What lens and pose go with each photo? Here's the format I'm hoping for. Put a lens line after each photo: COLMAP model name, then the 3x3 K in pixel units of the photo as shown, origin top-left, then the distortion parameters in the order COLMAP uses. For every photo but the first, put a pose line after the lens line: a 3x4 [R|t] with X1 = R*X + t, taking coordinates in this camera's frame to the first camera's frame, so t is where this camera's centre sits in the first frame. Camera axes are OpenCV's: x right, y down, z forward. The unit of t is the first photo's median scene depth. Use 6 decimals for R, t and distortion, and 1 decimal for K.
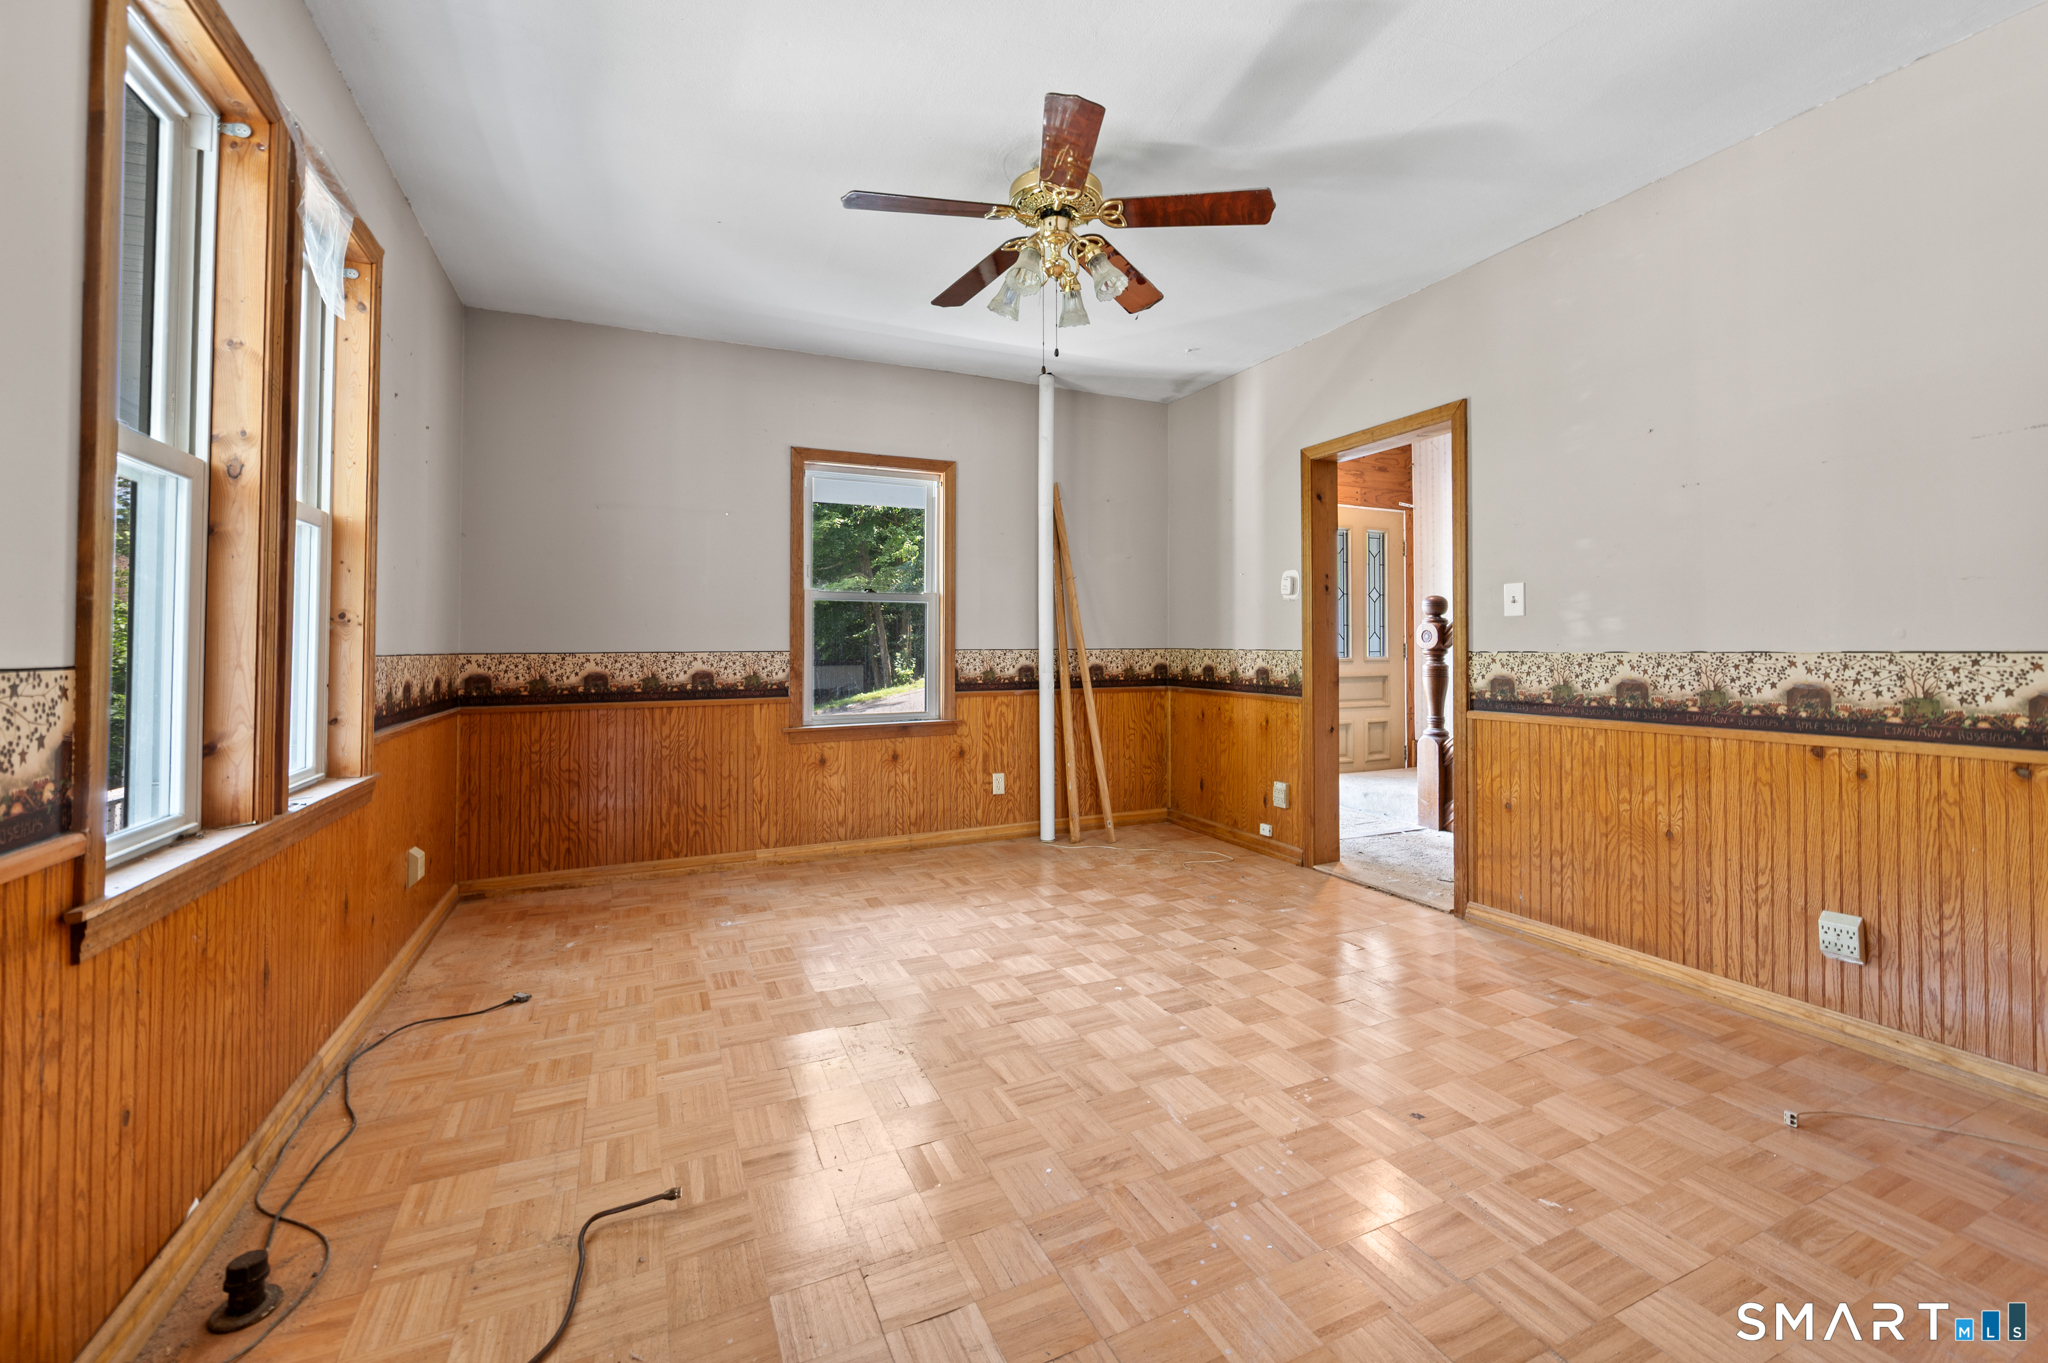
lens RADIAL K [[795.0, 0, 991.5], [0, 795.0, 638.2], [0, 0, 1]] dist [-0.000300, -0.000173]
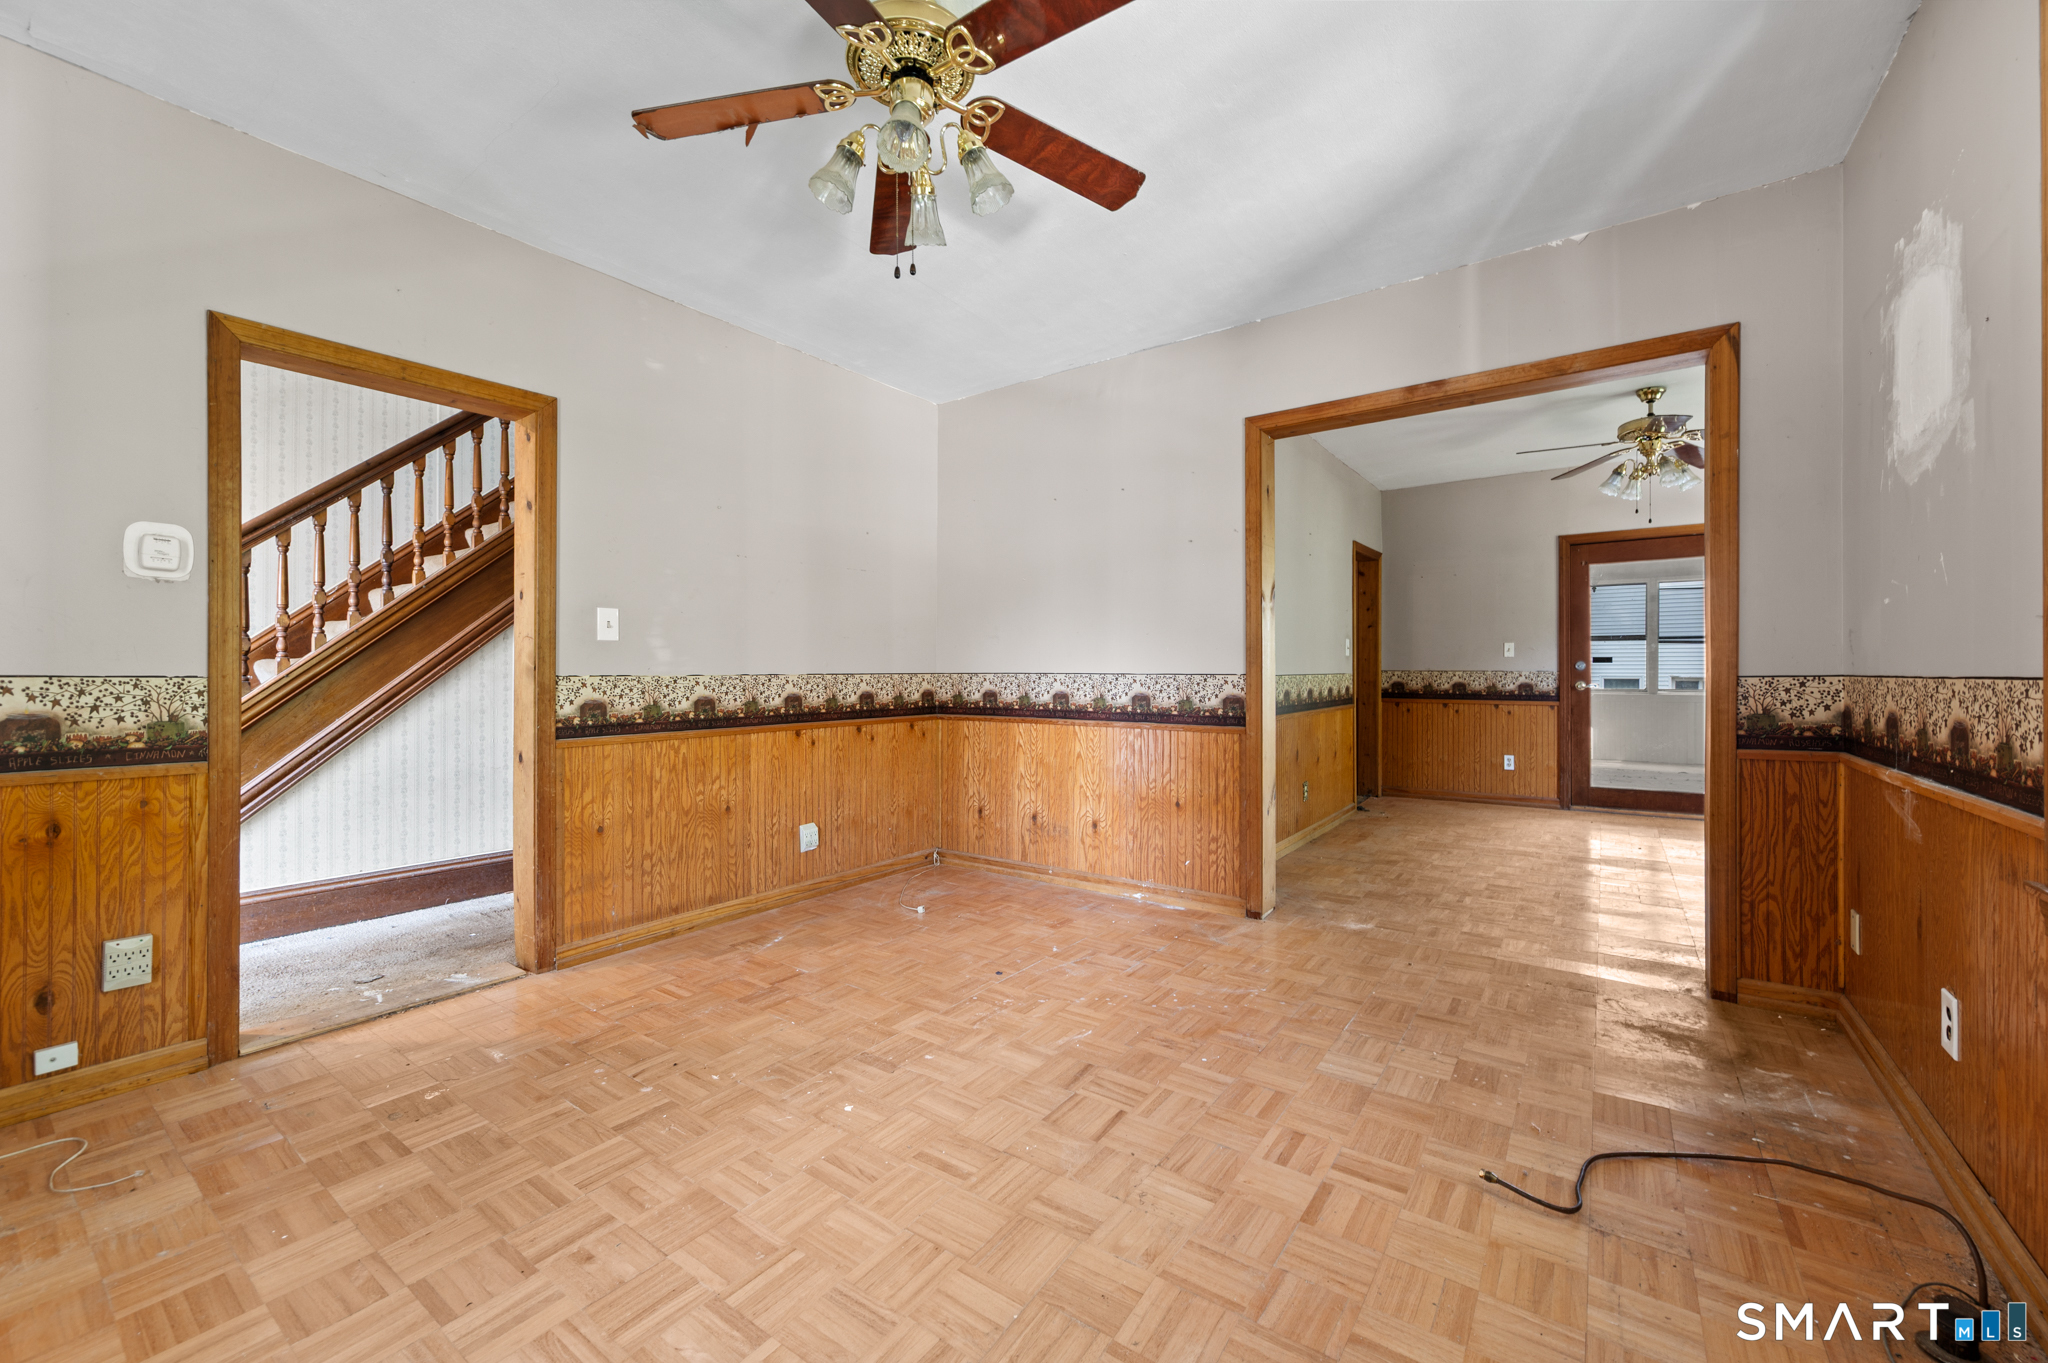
lens RADIAL K [[845.8, 0, 1016.7], [0, 845.8, 690.8], [0, 0, 1]] dist [-0.002224, -0.000322]
pose [[-0.518194, -0.019846, 0.855033, -0.534476], [-0.011472, 0.999802, 0.016254, 0.013001], [-0.855186, -0.001387, -0.518319, 1.112644]]
